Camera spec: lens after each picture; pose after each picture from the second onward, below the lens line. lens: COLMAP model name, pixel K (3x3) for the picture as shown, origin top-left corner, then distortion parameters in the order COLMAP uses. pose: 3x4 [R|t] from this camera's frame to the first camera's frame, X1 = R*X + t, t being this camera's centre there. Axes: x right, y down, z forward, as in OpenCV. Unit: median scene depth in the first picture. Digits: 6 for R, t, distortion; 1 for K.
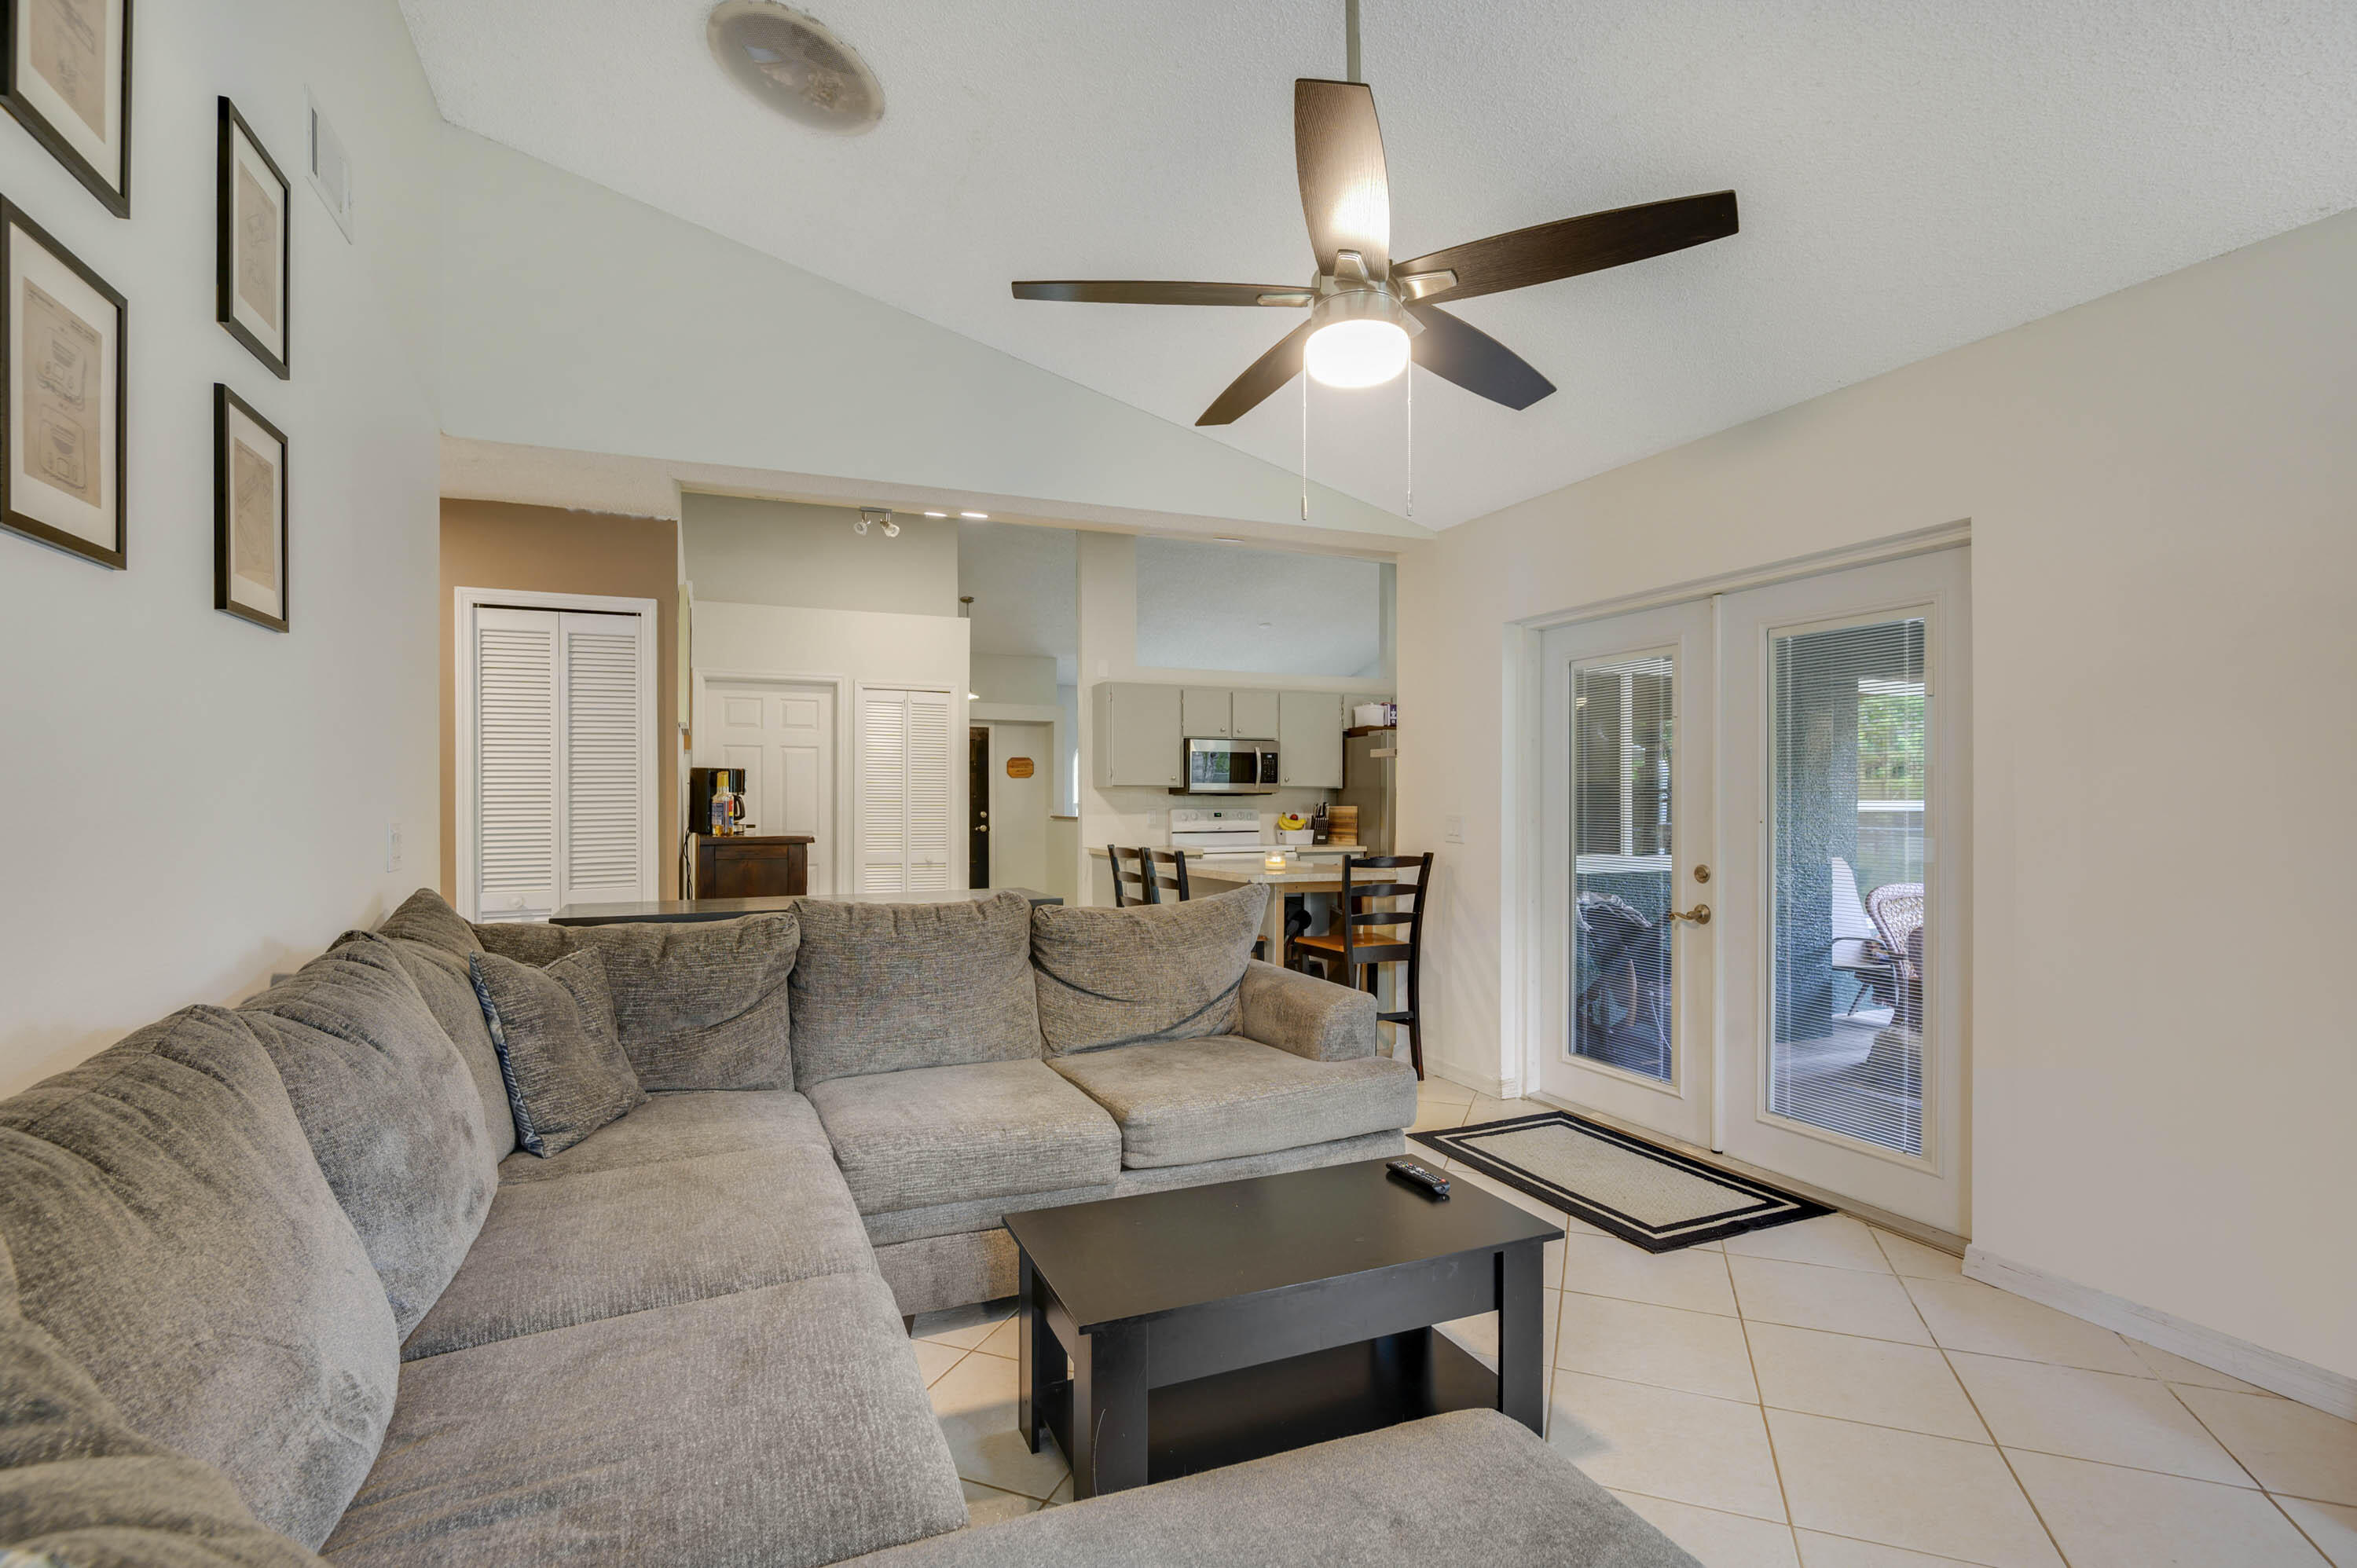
lens RADIAL K [[1082.7, 0, 1173.6], [0, 1082.7, 798.5], [0, 0, 1]] dist [-0.003351, -0.000846]
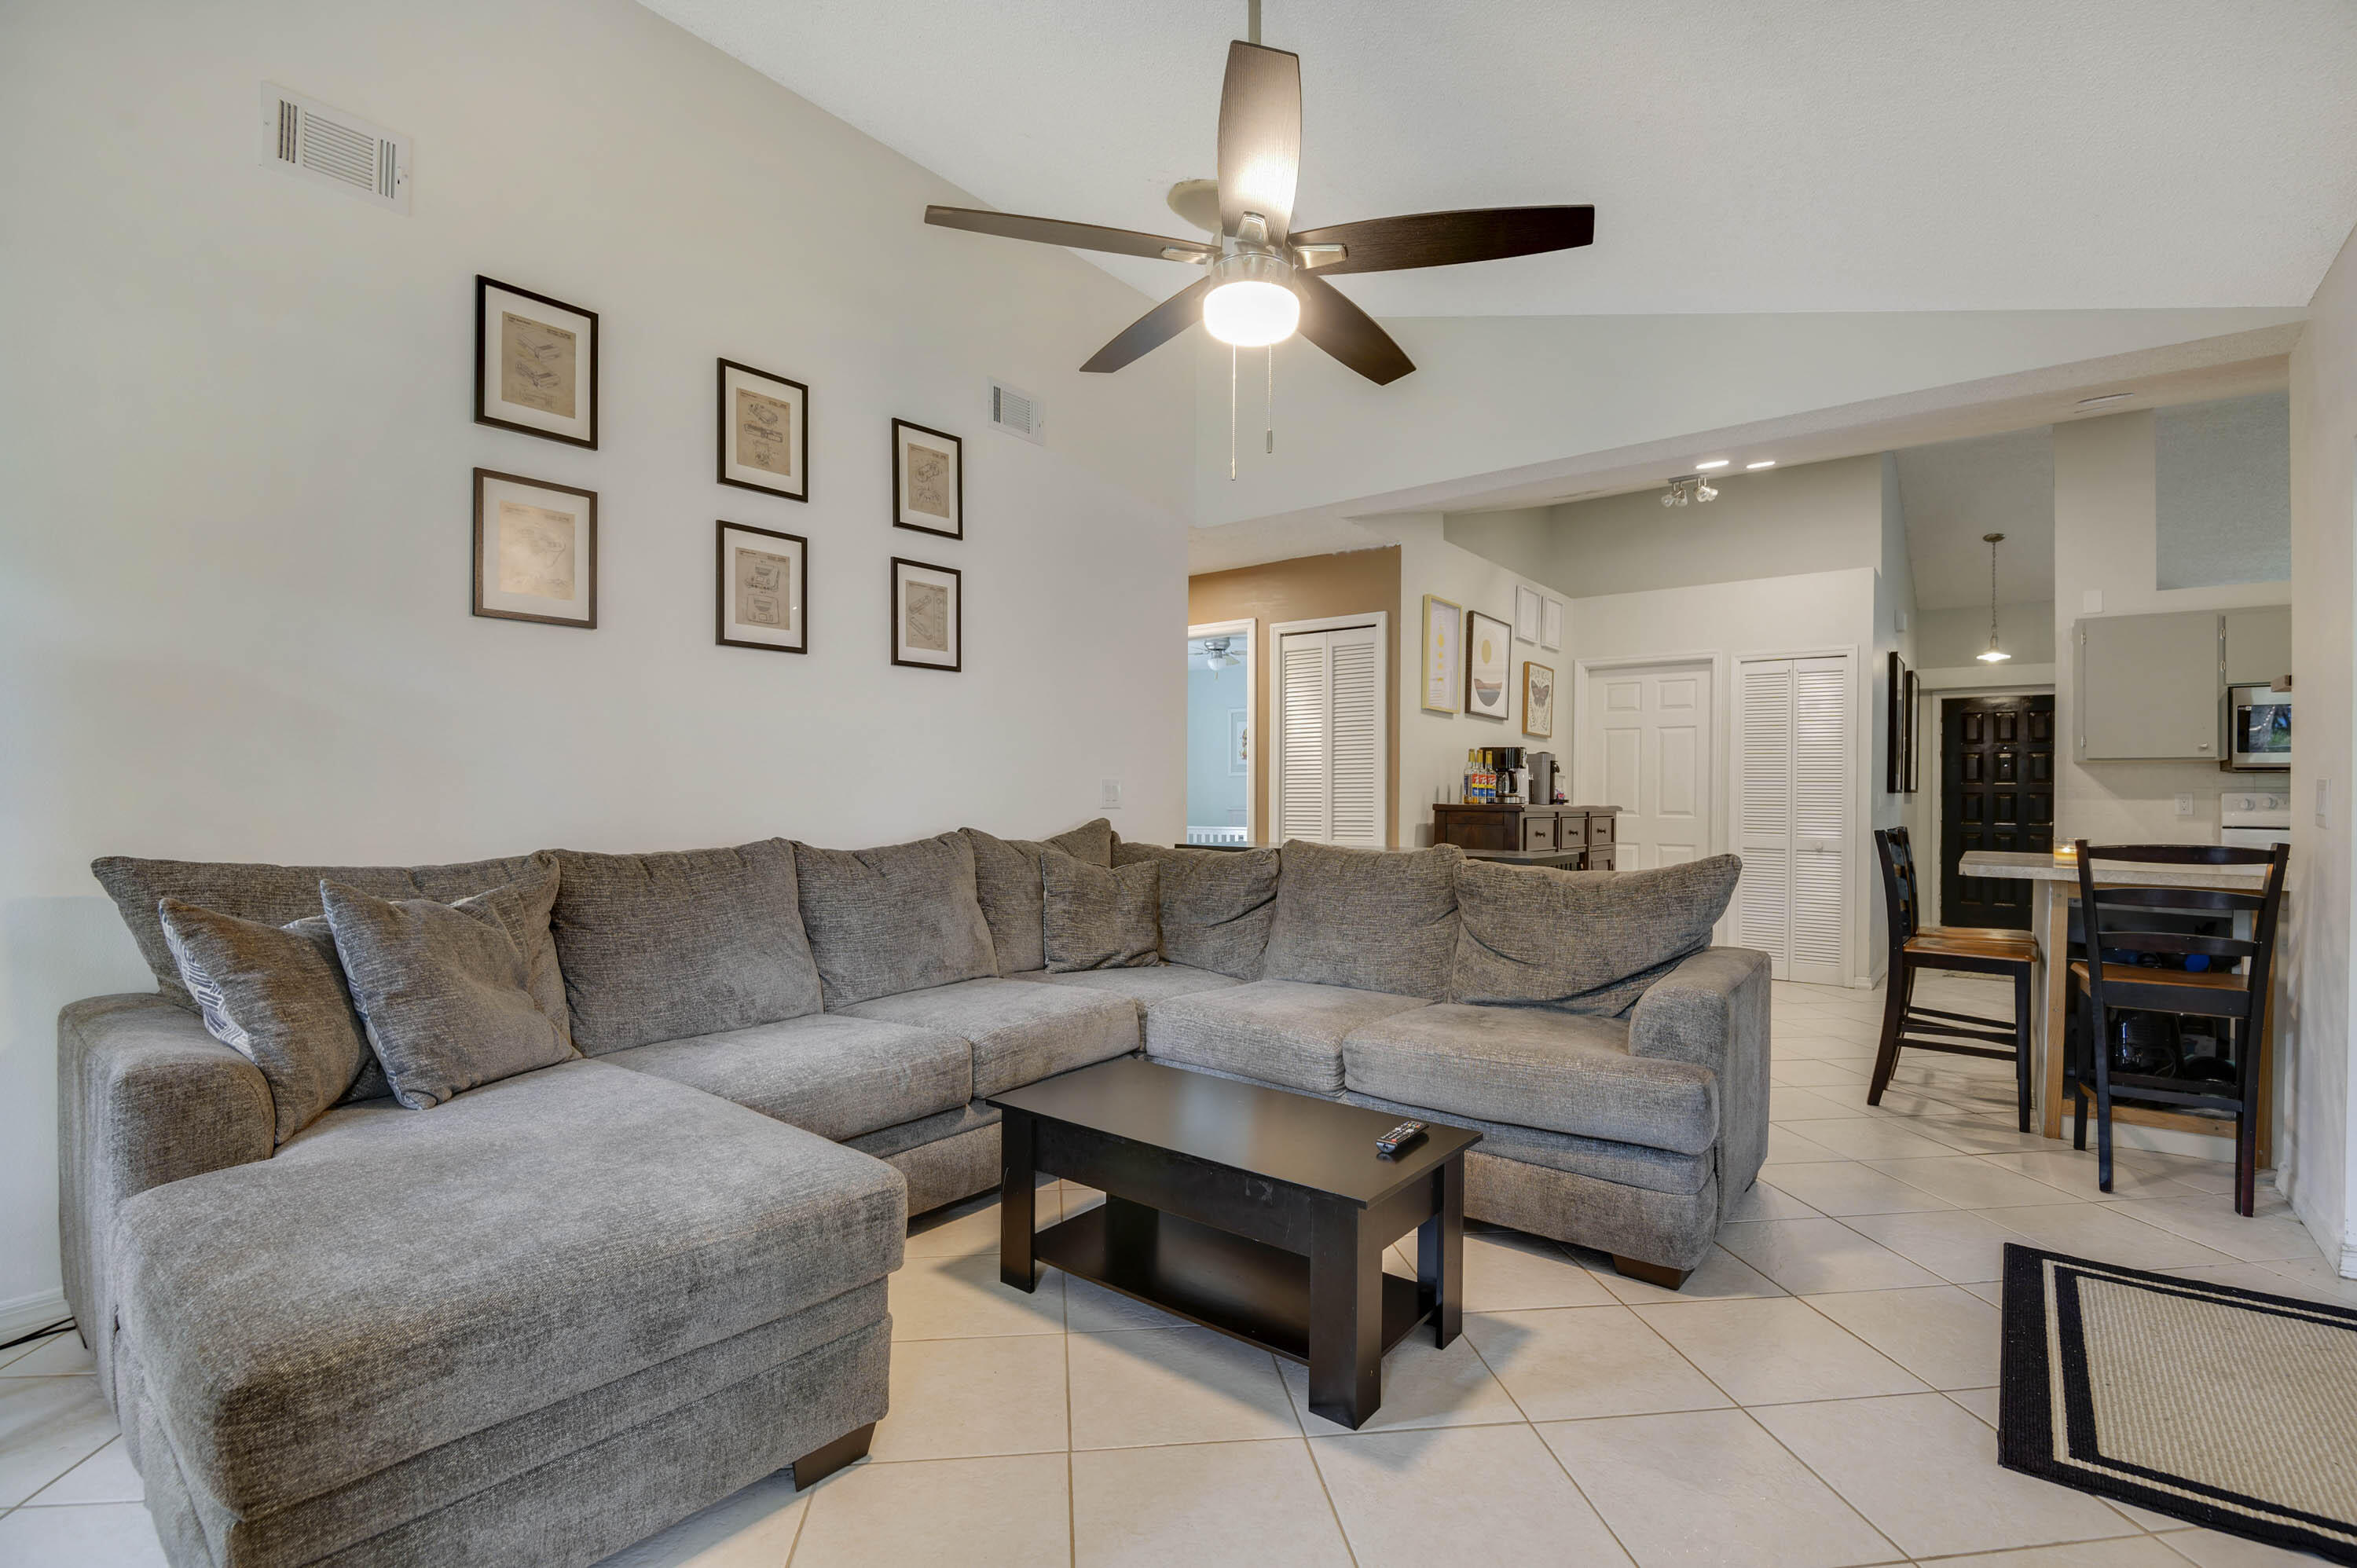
lens RADIAL K [[1082.7, 0, 1202.9], [0, 1082.7, 793.6], [0, 0, 1]] dist [-0.003351, -0.000846]
pose [[0.494657, 0.003985, -0.869079, 0.269290], [-0.007734, 0.999970, 0.000183, 0.014895], [0.869054, 0.006631, 0.494673, 0.106908]]
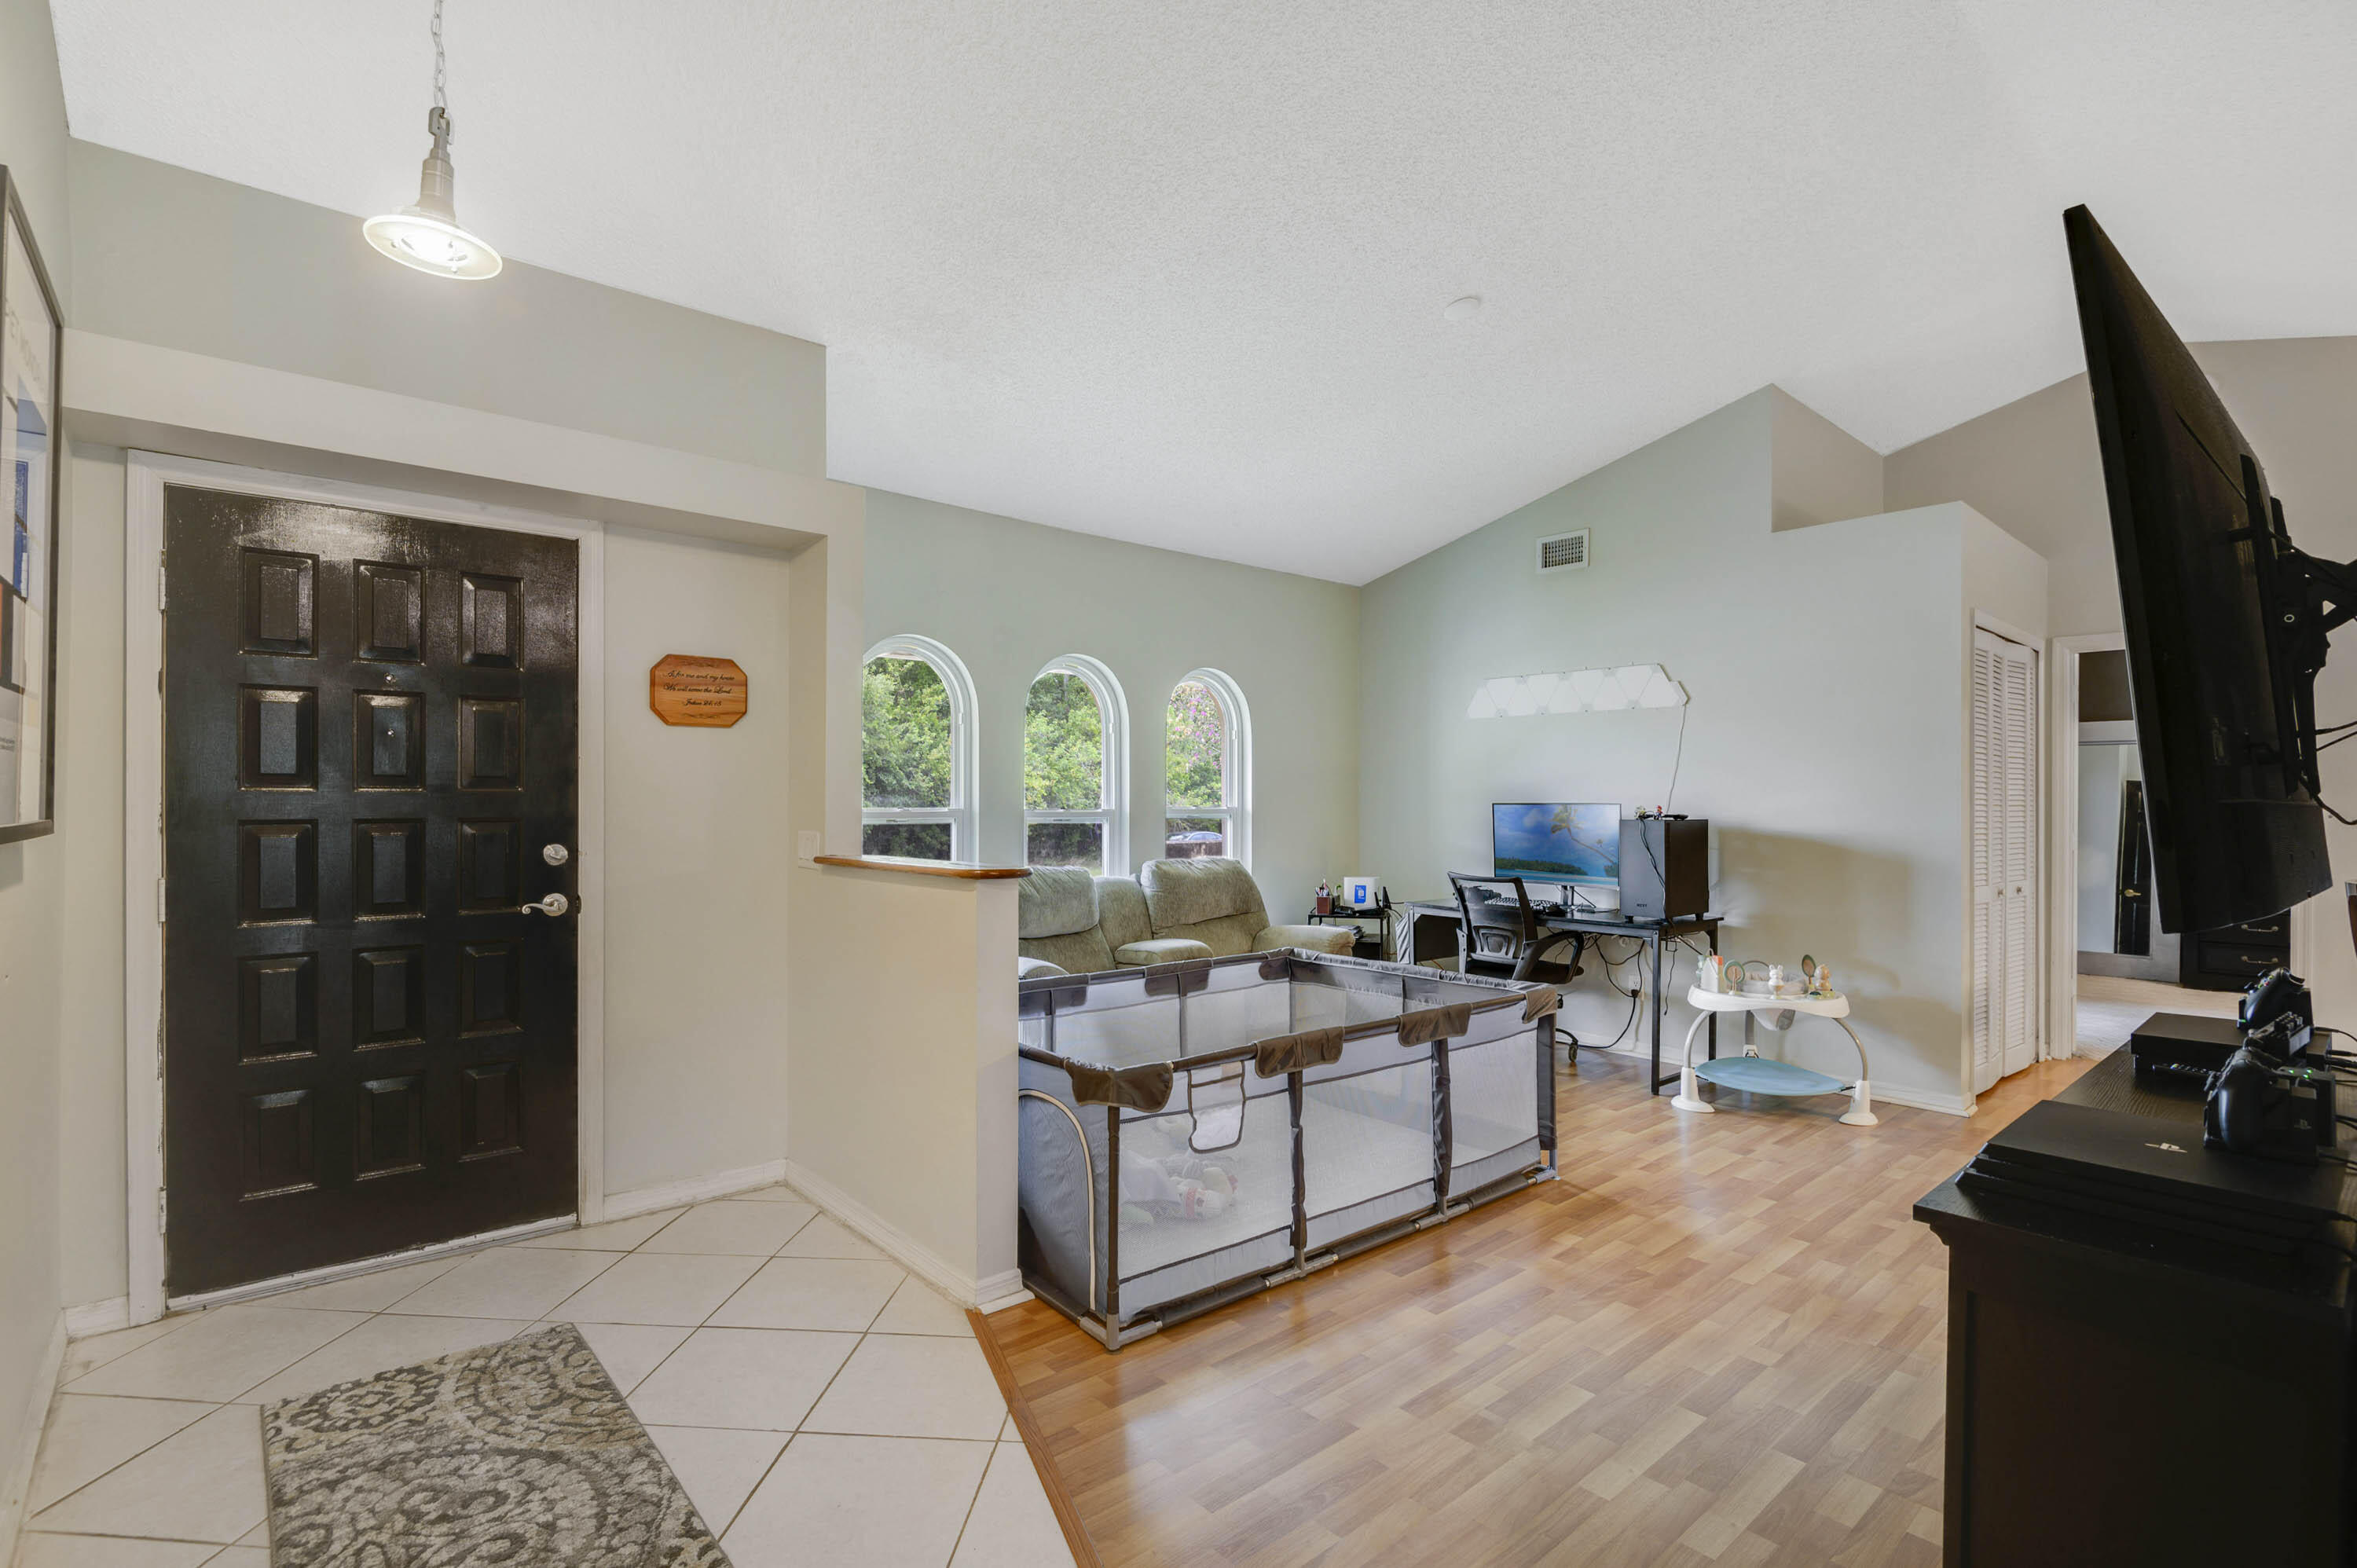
lens RADIAL K [[1082.7, 0, 1153.0], [0, 1082.7, 806.3], [0, 0, 1]] dist [-0.003351, -0.000846]
pose [[0.954586, 0.001492, 0.297930, -0.157468], [-0.000546, 0.999995, -0.003261, 0.004684], [-0.297934, 0.002950, 0.954582, 0.967628]]
